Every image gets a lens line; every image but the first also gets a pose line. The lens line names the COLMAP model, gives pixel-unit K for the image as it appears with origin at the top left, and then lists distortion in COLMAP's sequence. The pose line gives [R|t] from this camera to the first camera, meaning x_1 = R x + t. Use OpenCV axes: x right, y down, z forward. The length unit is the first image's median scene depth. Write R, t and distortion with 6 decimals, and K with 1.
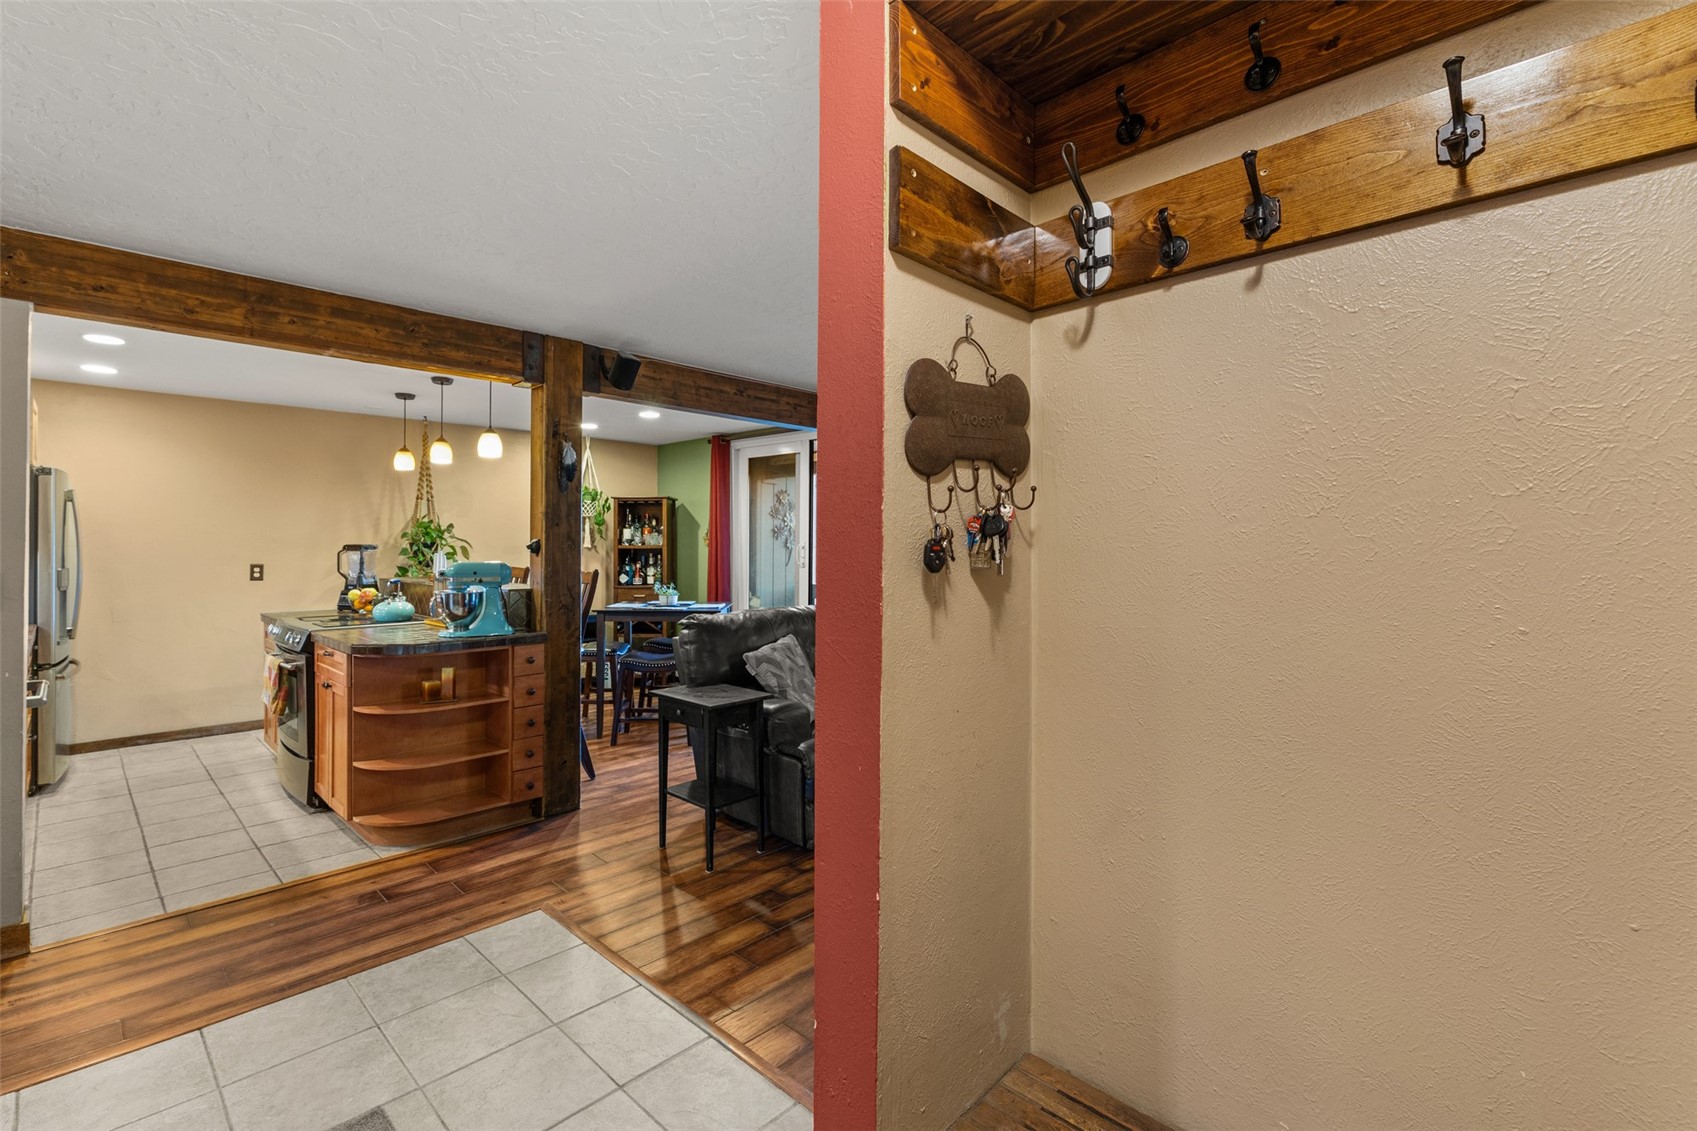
lens RADIAL K [[754.7, 0, 842.1], [0, 754.7, 541.4], [0, 0, 1]] dist [-0.002986, -0.000510]
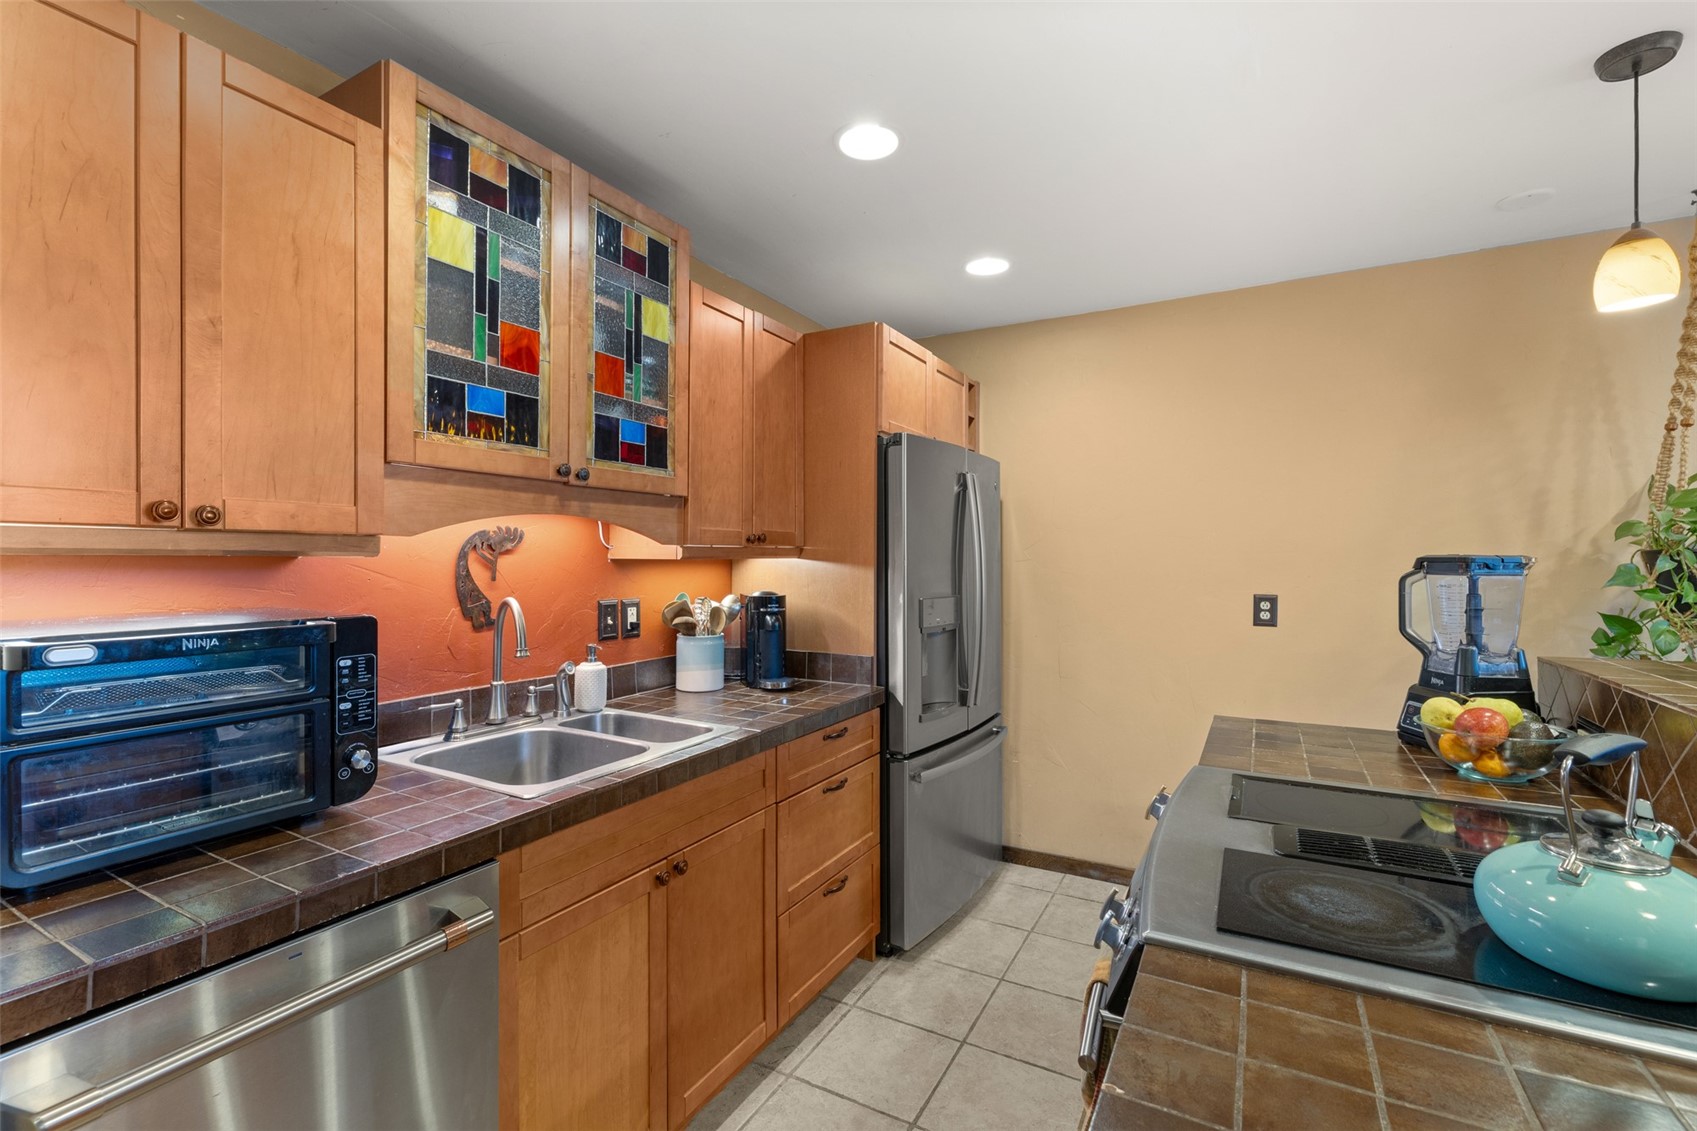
lens RADIAL K [[743.6, 0, 843.6], [0, 743.6, 561.1], [0, 0, 1]] dist [0.007552, -0.000220]
pose [[0.251513, 0.001384, -0.967853, -0.385939], [0.007606, 0.999965, 0.003407, 0.003178], [0.967824, -0.008218, 0.251494, 0.645008]]
